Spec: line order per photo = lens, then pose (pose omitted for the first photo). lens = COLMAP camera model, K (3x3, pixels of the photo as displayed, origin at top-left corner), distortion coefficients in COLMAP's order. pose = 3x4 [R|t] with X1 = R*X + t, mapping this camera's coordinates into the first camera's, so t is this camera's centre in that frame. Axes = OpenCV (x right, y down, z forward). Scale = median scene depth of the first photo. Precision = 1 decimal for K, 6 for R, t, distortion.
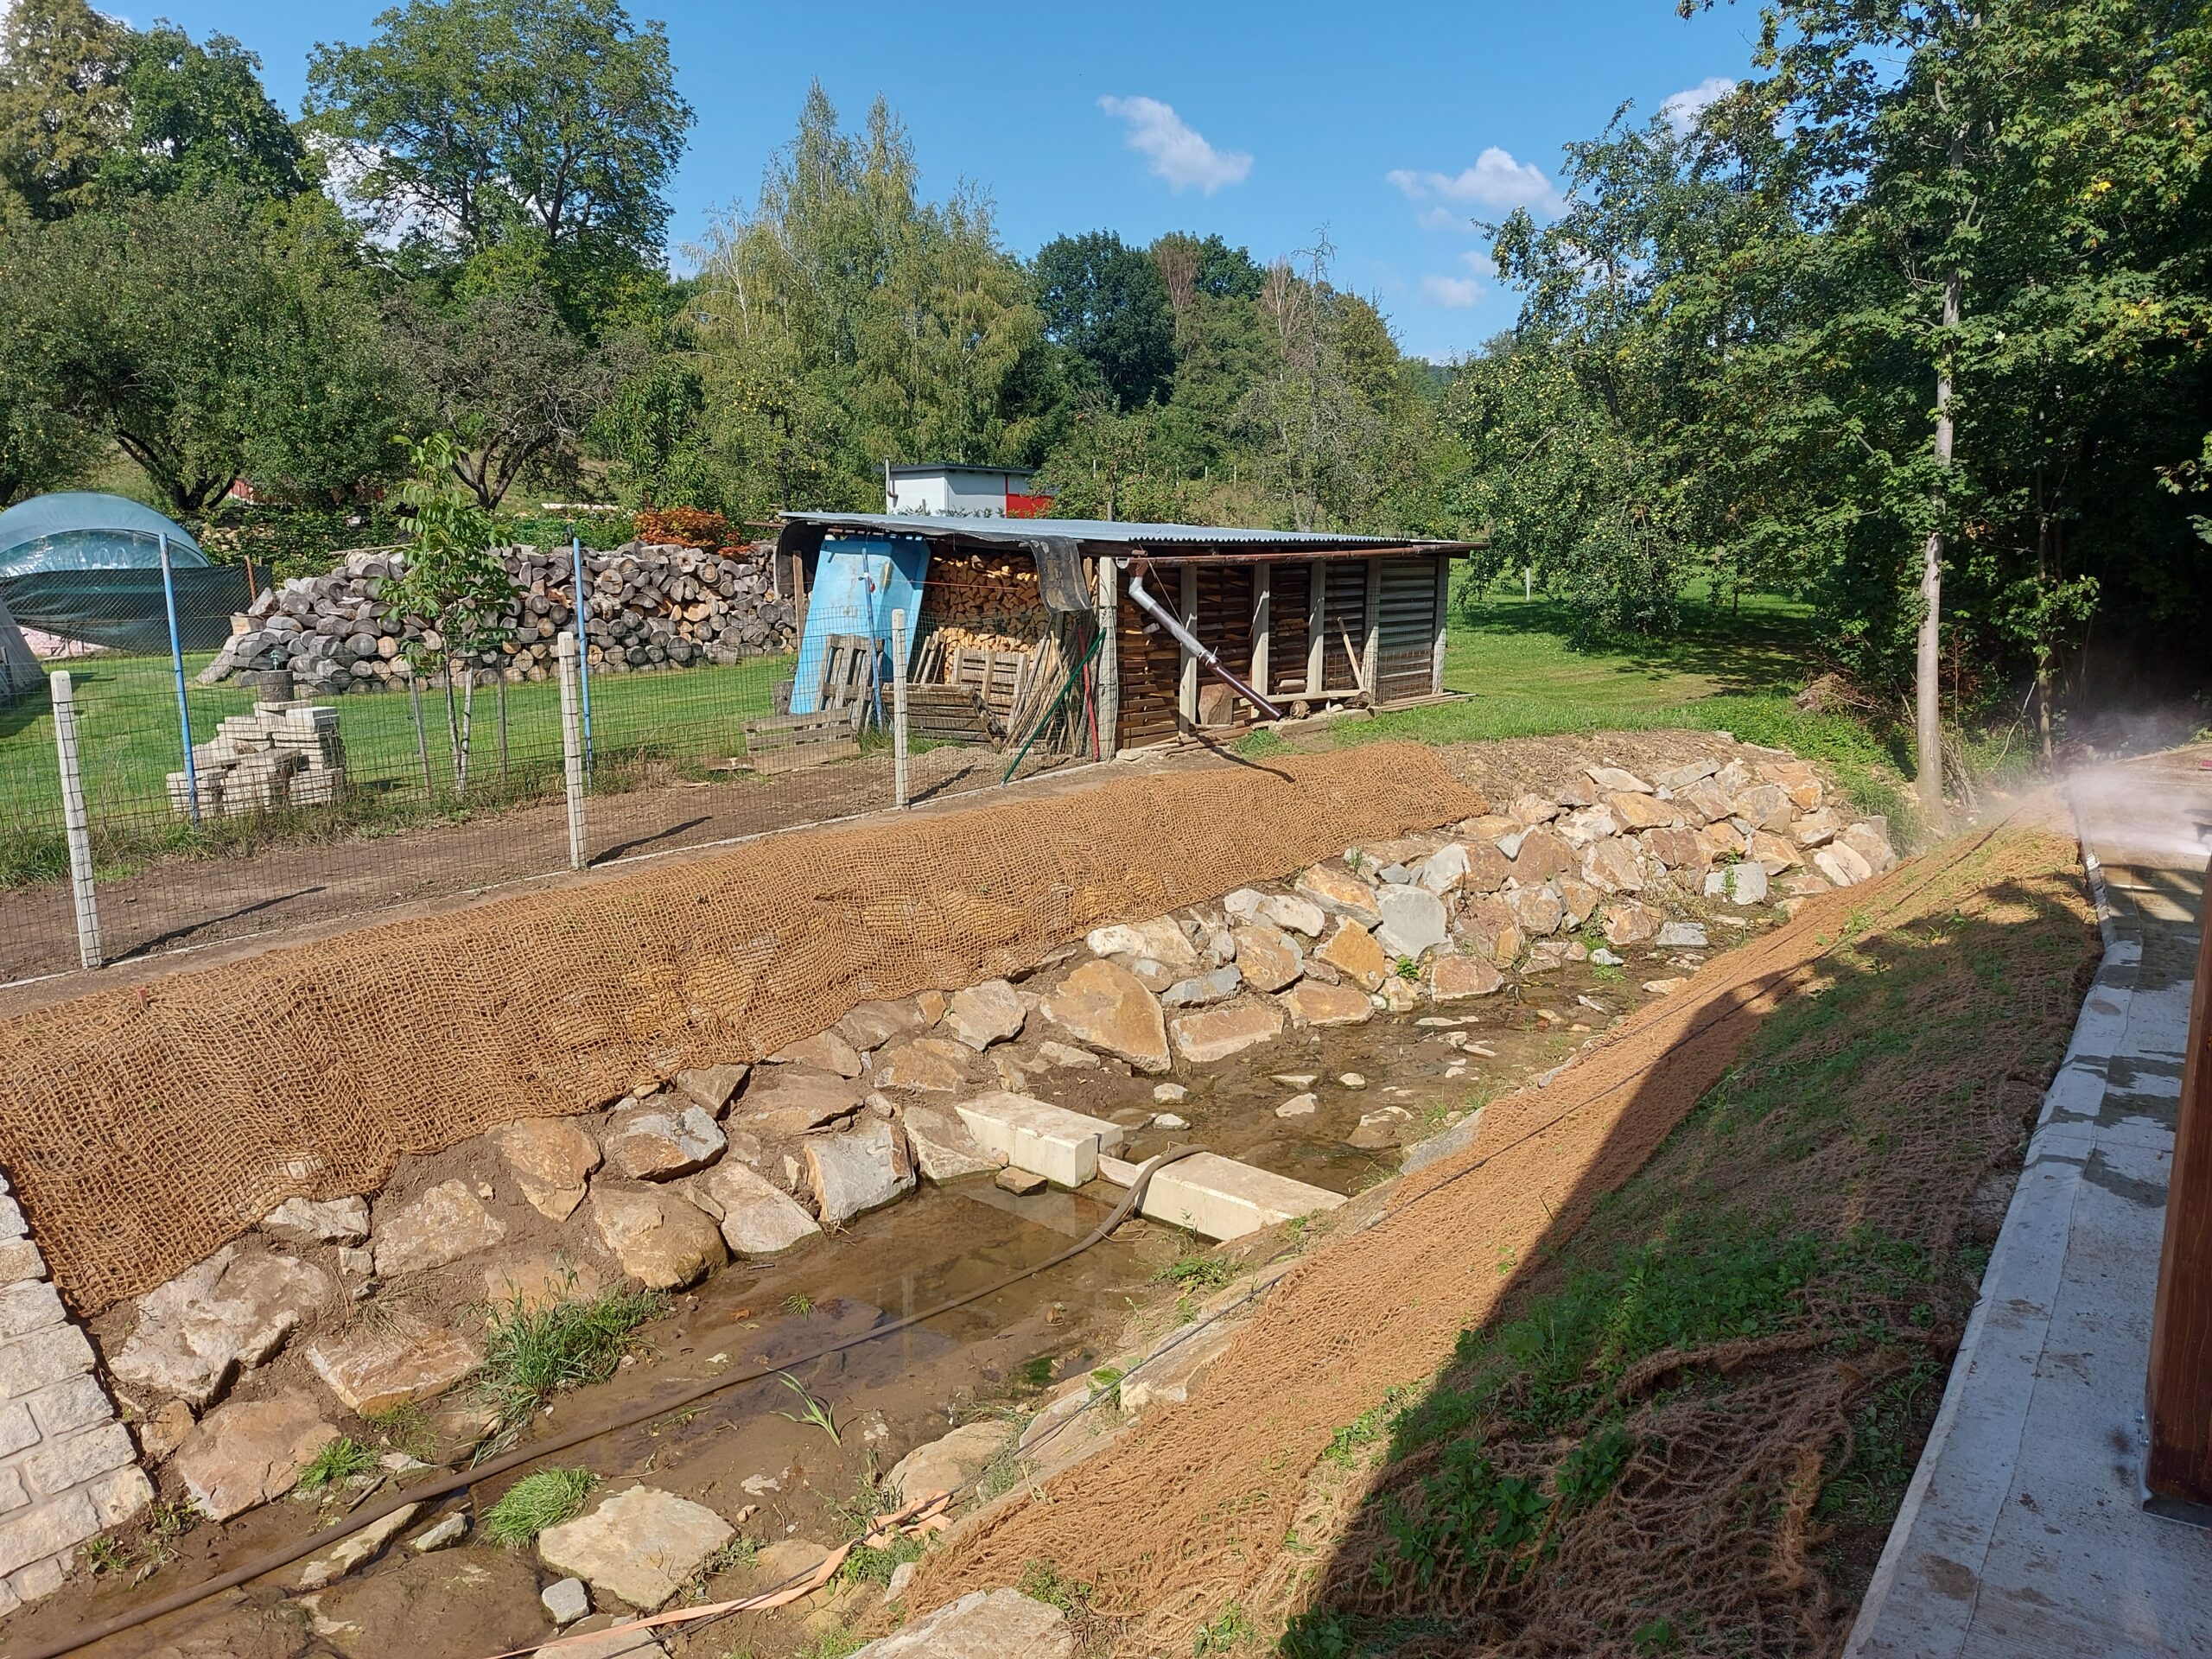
lens RADIAL K [[1570.7, 0, 1098.9], [0, 1570.7, 831.6], [0, 0, 1]] dist [0.080674, -0.064849]
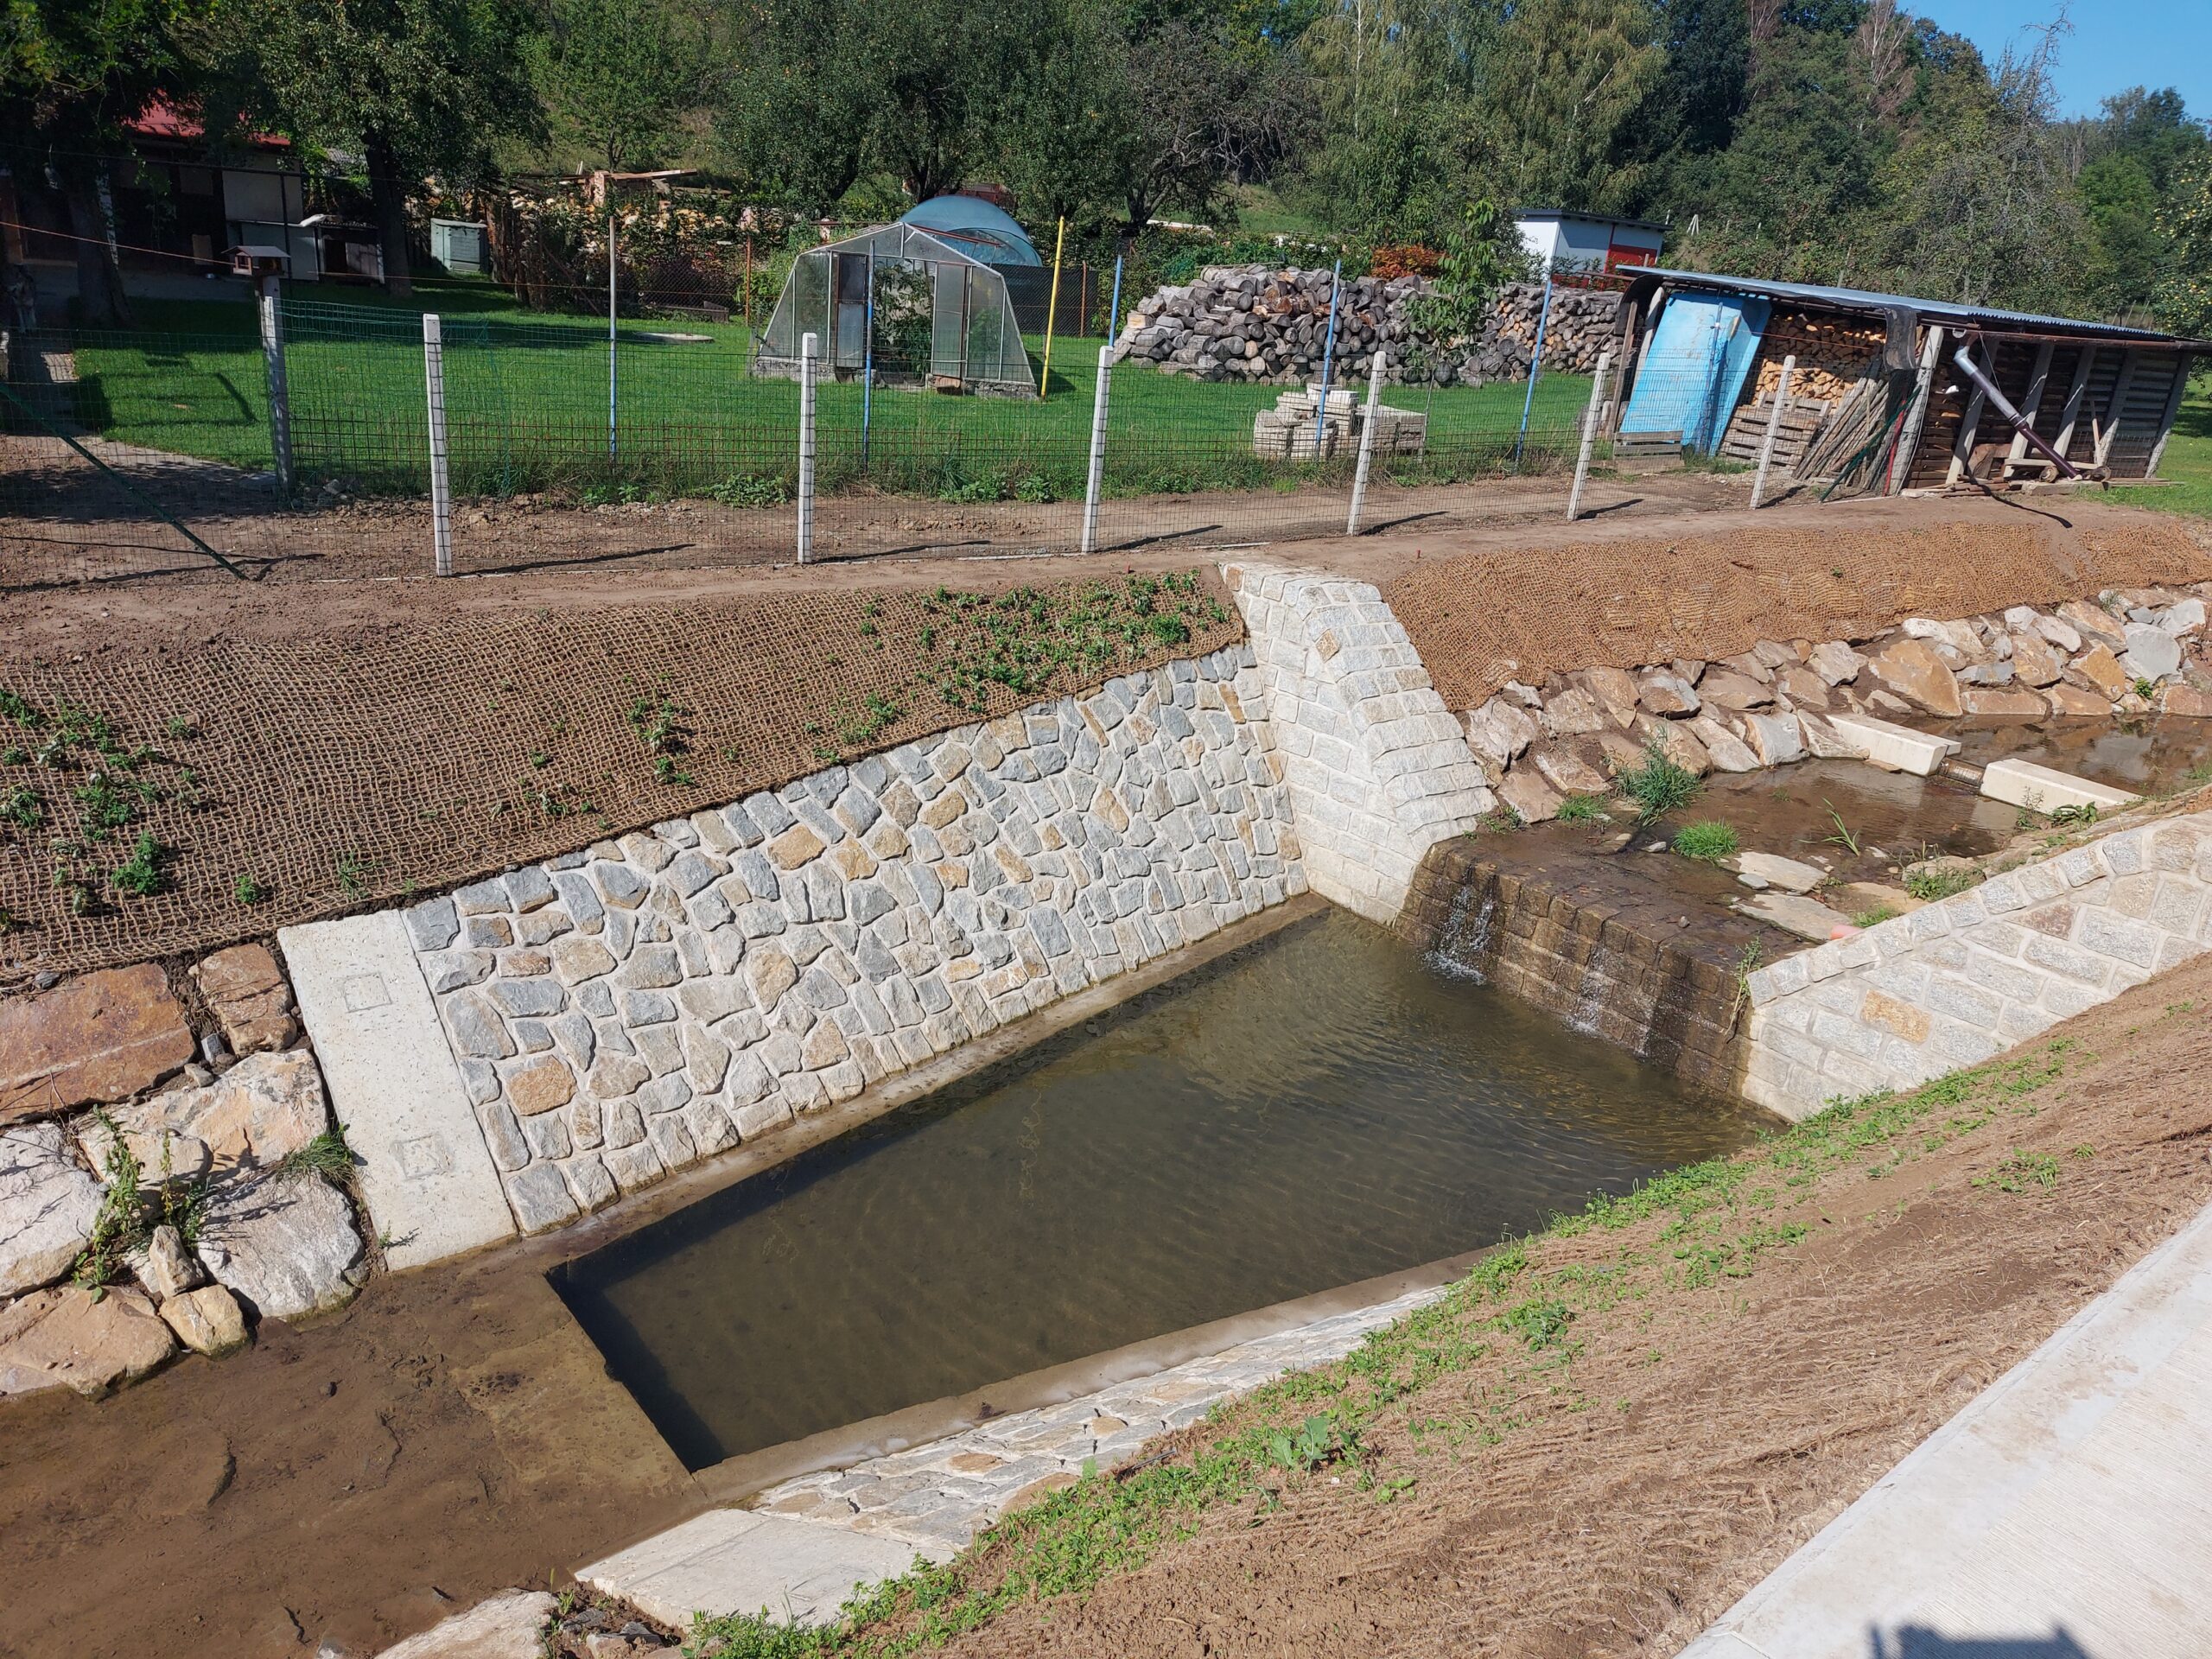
lens RADIAL K [[1570.7, 0, 1083.6], [0, 1570.7, 836.7], [0, 0, 1]] dist [0.080674, -0.064849]
pose [[0.959375, 0.171764, -0.223823, -0.287967], [-0.134068, 0.975575, 0.174010, 0.086073], [0.248245, -0.136933, 0.958970, -0.425441]]
